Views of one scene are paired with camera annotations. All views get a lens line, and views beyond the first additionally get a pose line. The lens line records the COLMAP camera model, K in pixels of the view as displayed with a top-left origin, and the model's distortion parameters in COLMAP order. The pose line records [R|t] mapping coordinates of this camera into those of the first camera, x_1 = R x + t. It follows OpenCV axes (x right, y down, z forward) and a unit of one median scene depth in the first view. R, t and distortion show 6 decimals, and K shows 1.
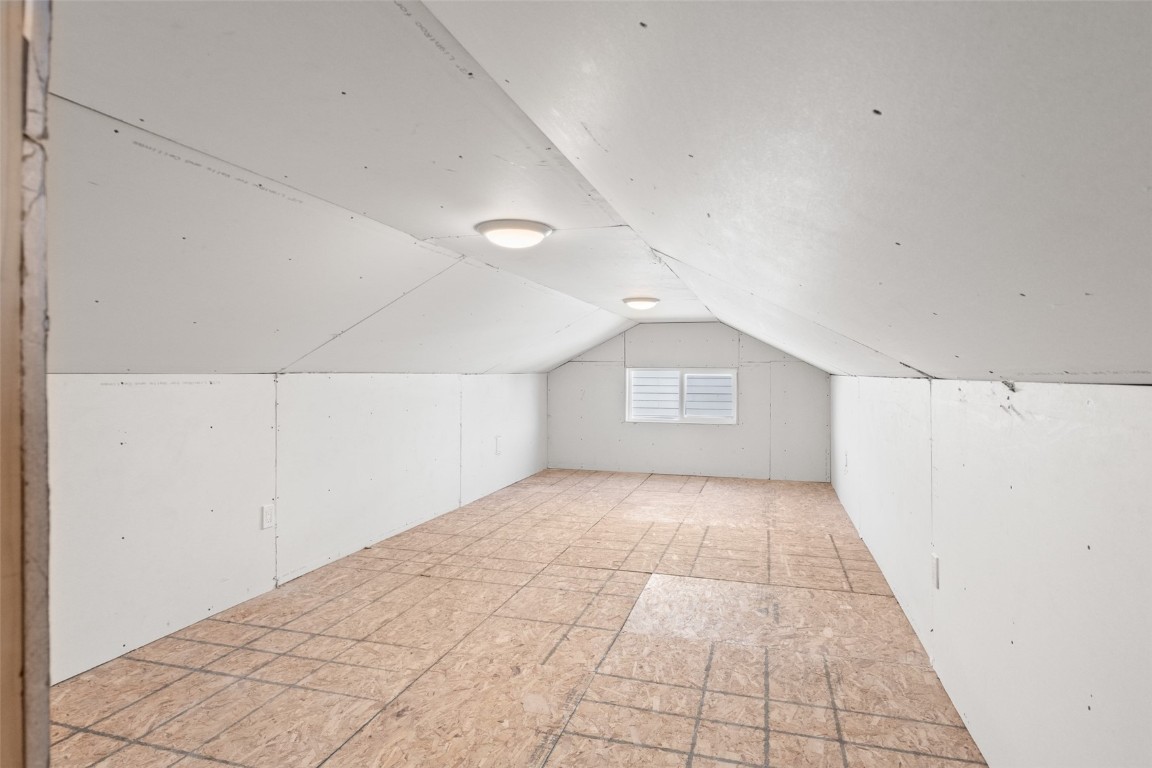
lens RADIAL K [[629.8, 0, 579.3], [0, 629.8, 378.2], [0, 0, 1]] dist [-0.003173, -0.001899]
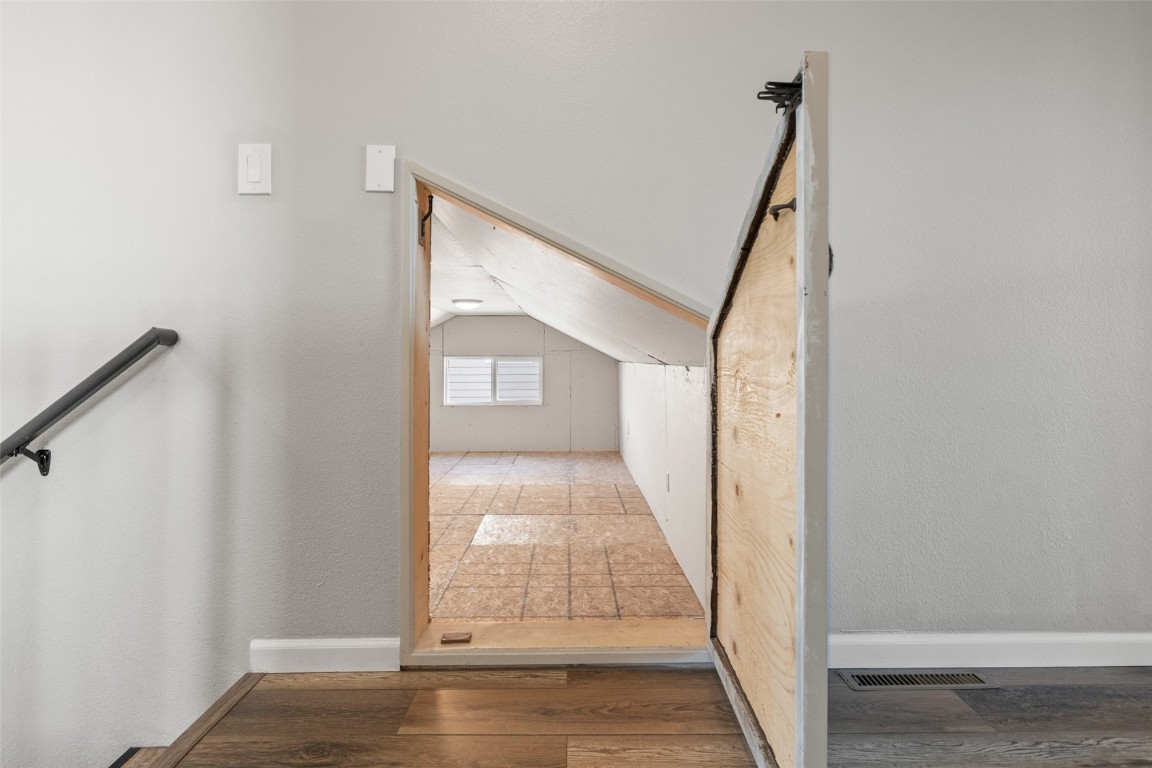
lens RADIAL K [[804.7, 0, 576.9], [0, 804.7, 380.0], [0, 0, 1]] dist [0.039618, -0.013580]
pose [[0.954664, -0.014286, 0.297341, -0.206045], [0.008671, 0.999758, 0.020196, -0.002358], [-0.297558, -0.016703, 0.954558, -0.686271]]
